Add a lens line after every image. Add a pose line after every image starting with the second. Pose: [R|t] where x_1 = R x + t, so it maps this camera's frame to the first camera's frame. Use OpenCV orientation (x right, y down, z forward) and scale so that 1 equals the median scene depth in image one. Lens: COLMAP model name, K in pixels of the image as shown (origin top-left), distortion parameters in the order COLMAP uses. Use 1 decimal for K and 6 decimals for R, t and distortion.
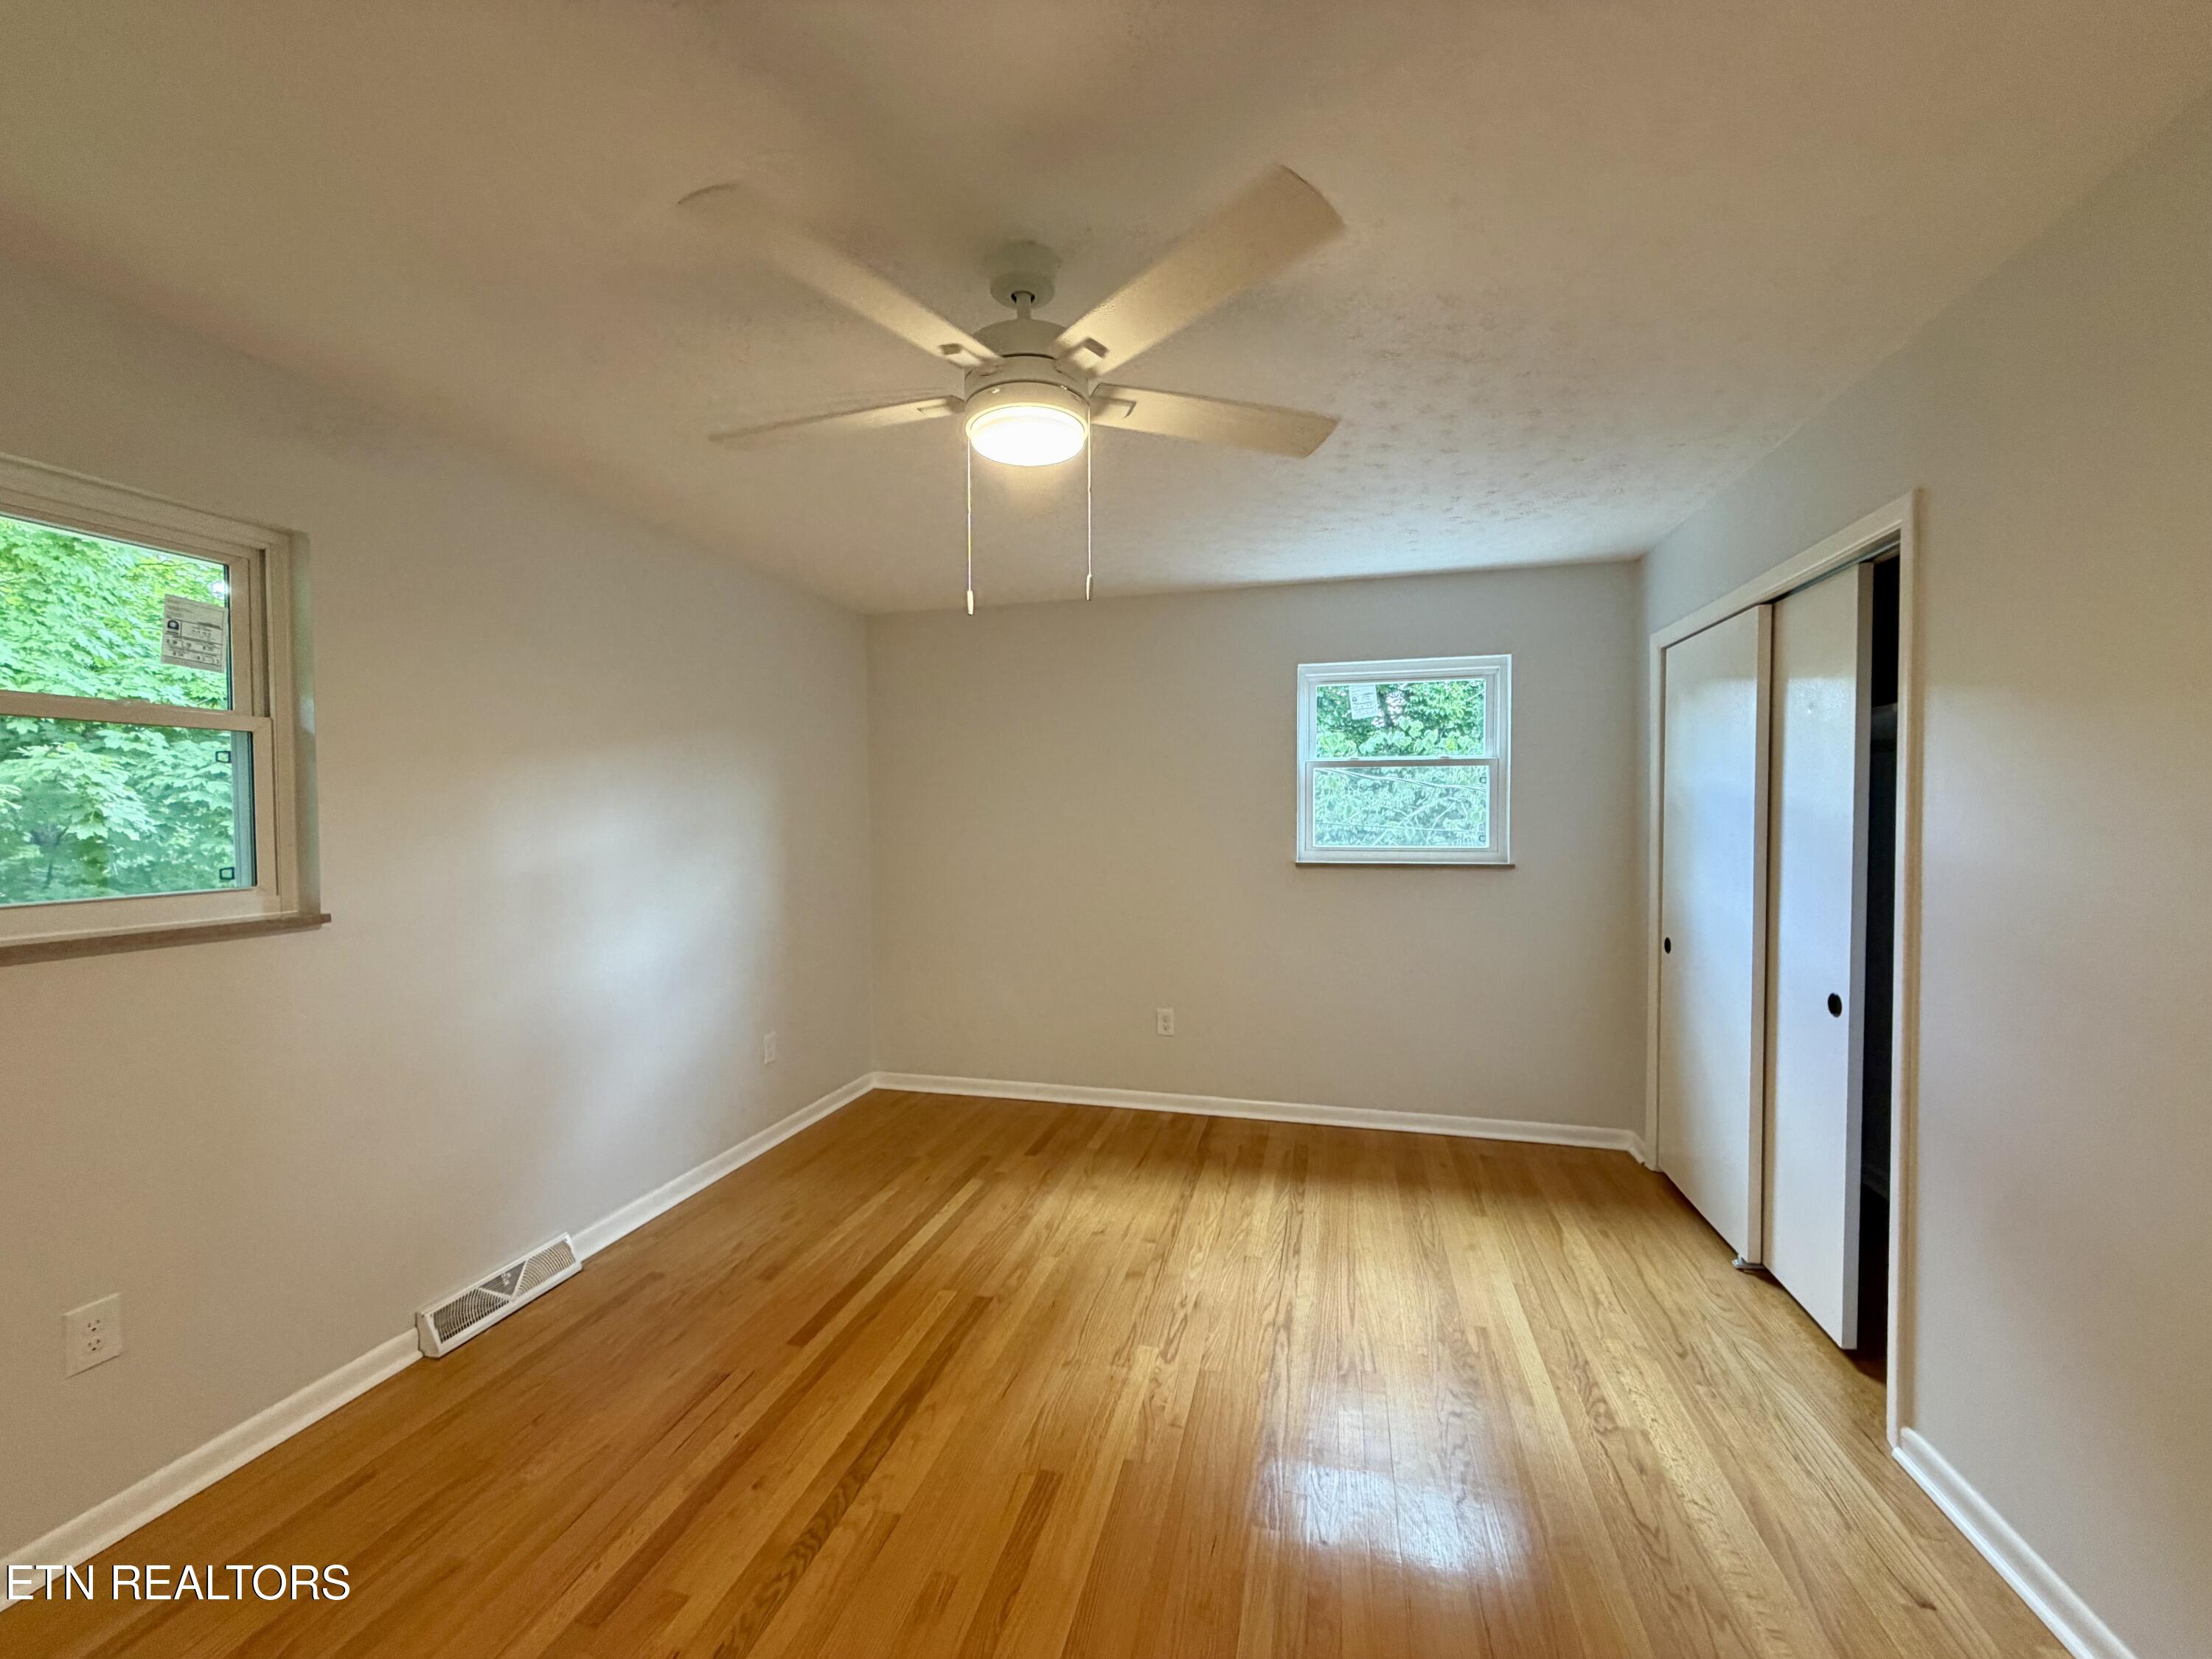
lens RADIAL K [[877.3, 0, 1099.7], [0, 877.3, 834.4], [0, 0, 1]] dist [-0.000923, 0.000161]
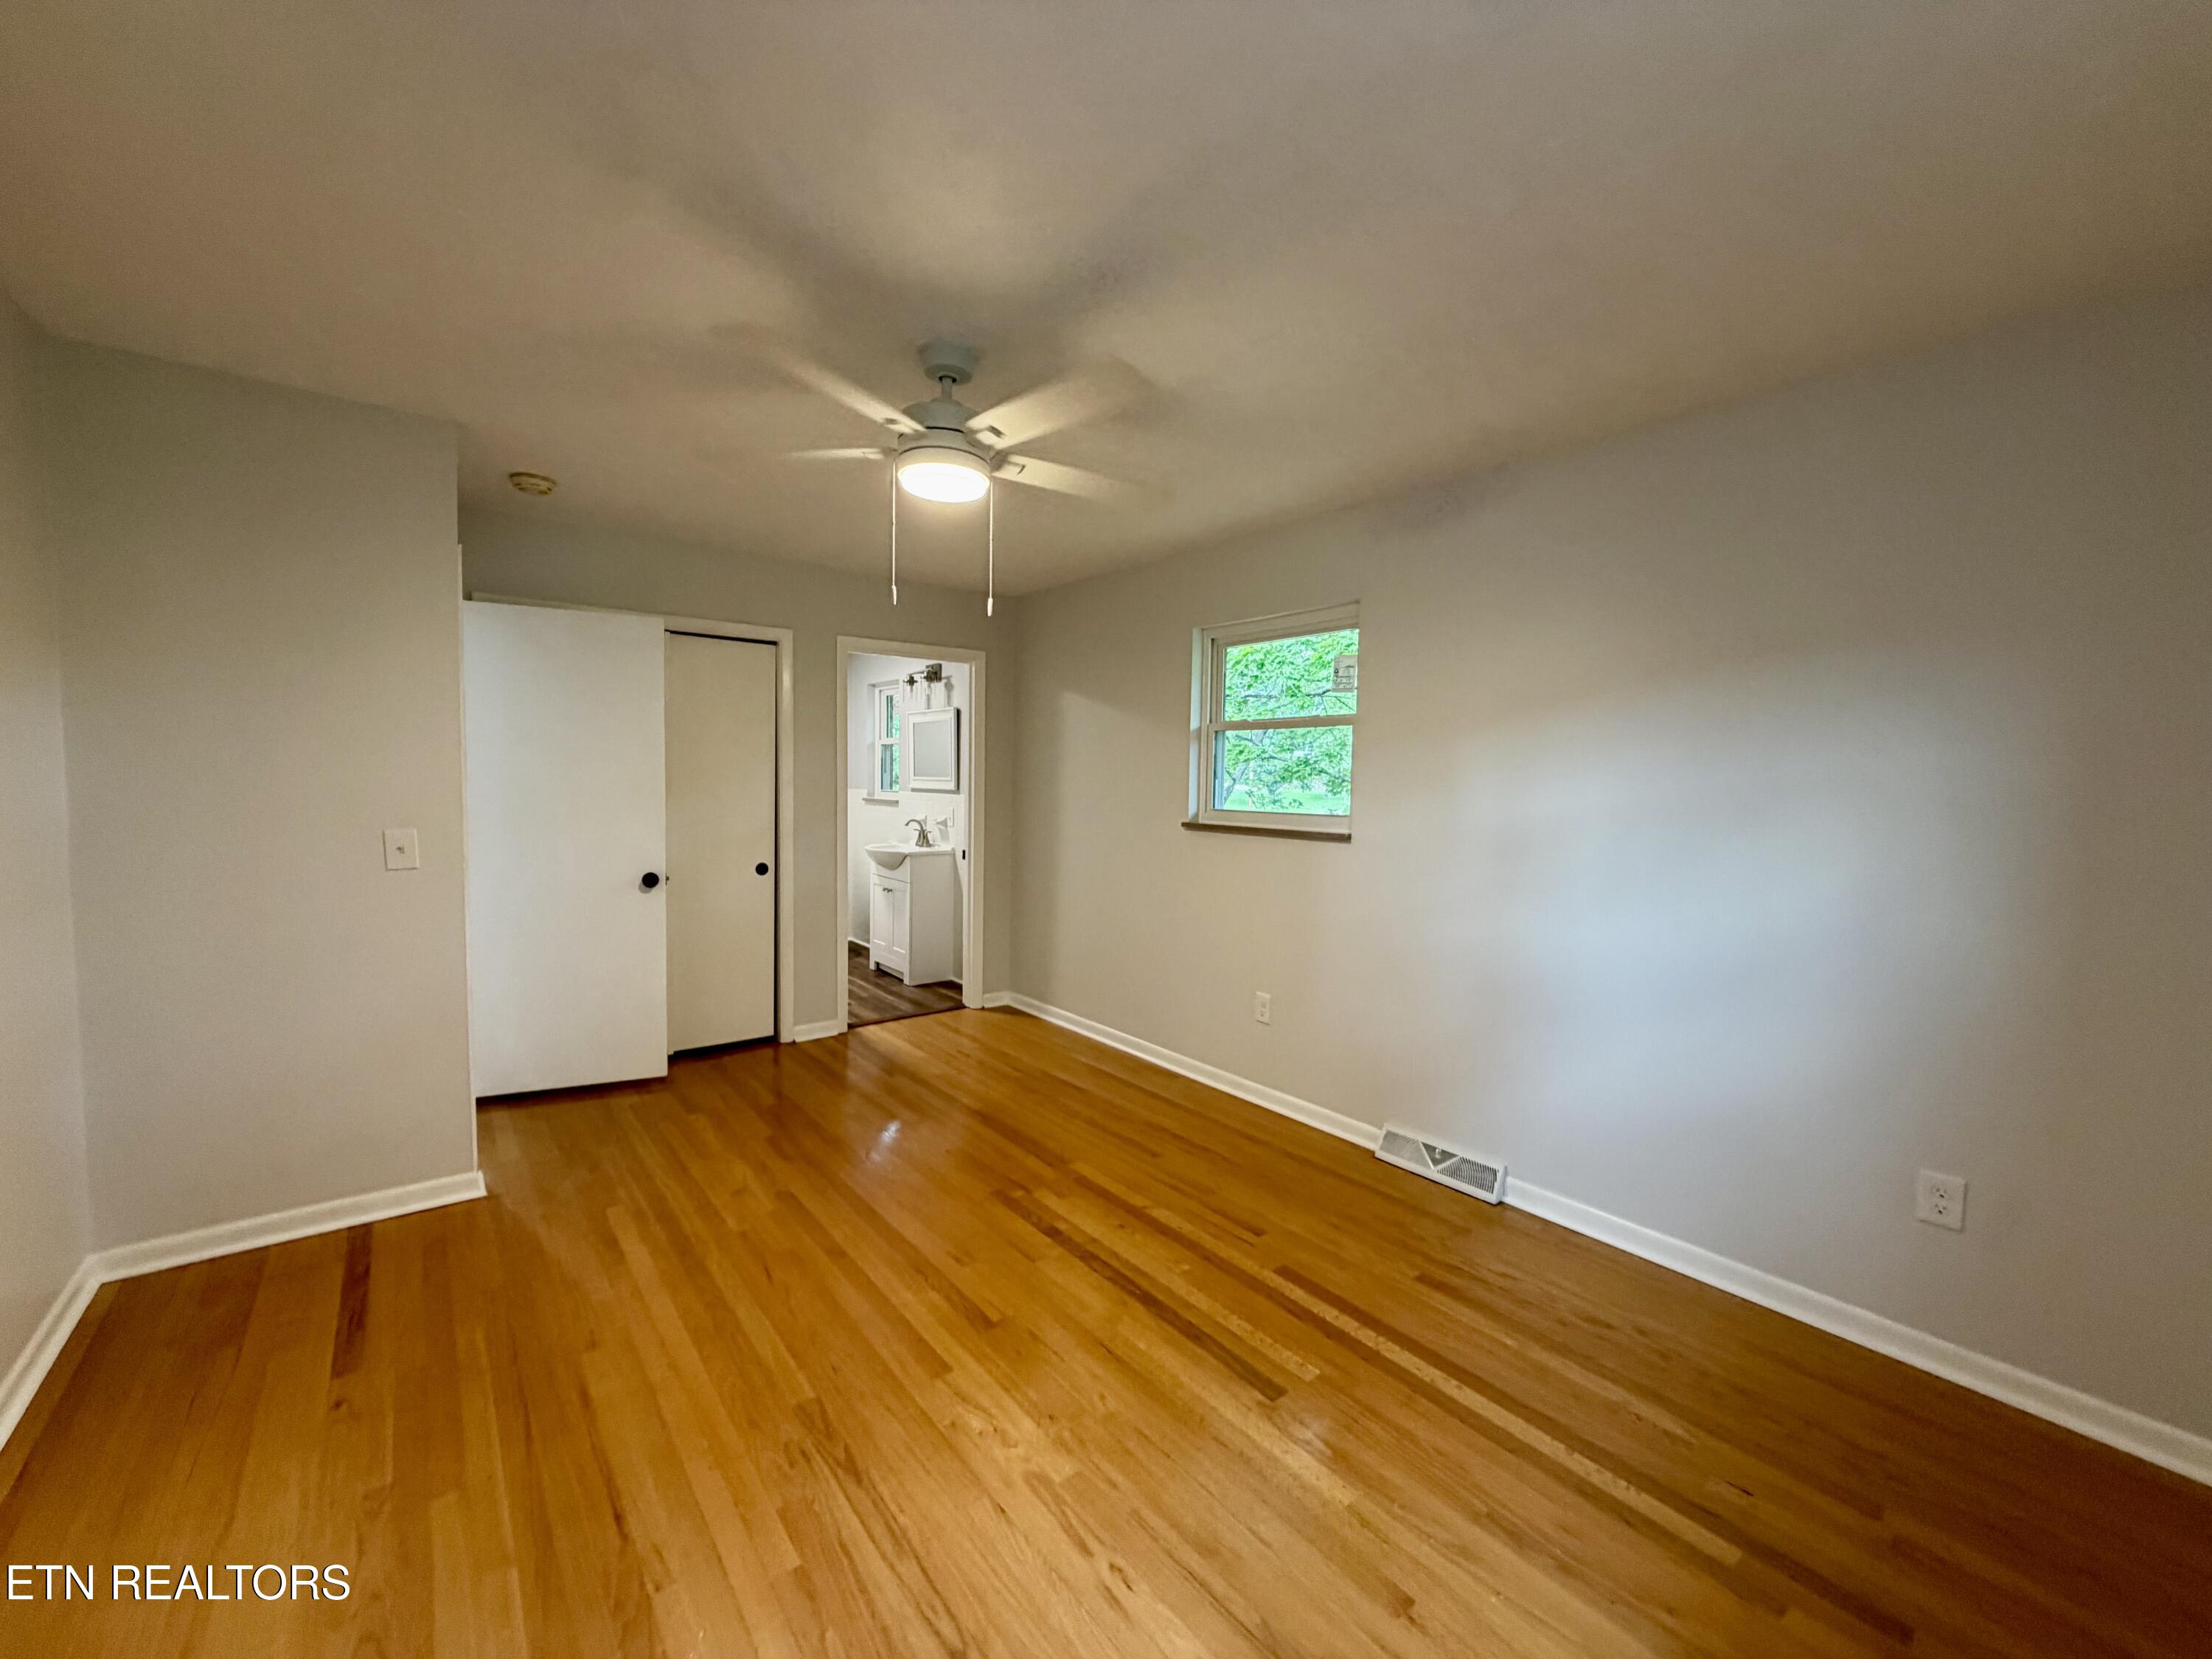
lens RADIAL K [[877.3, 0, 1099.7], [0, 877.3, 834.4], [0, 0, 1]] dist [-0.000923, 0.000161]
pose [[-0.601954, 0.048524, -0.797055, 0.587090], [-0.032473, 0.995839, 0.085150, -0.028278], [0.797870, 0.077139, -0.597873, 1.367999]]
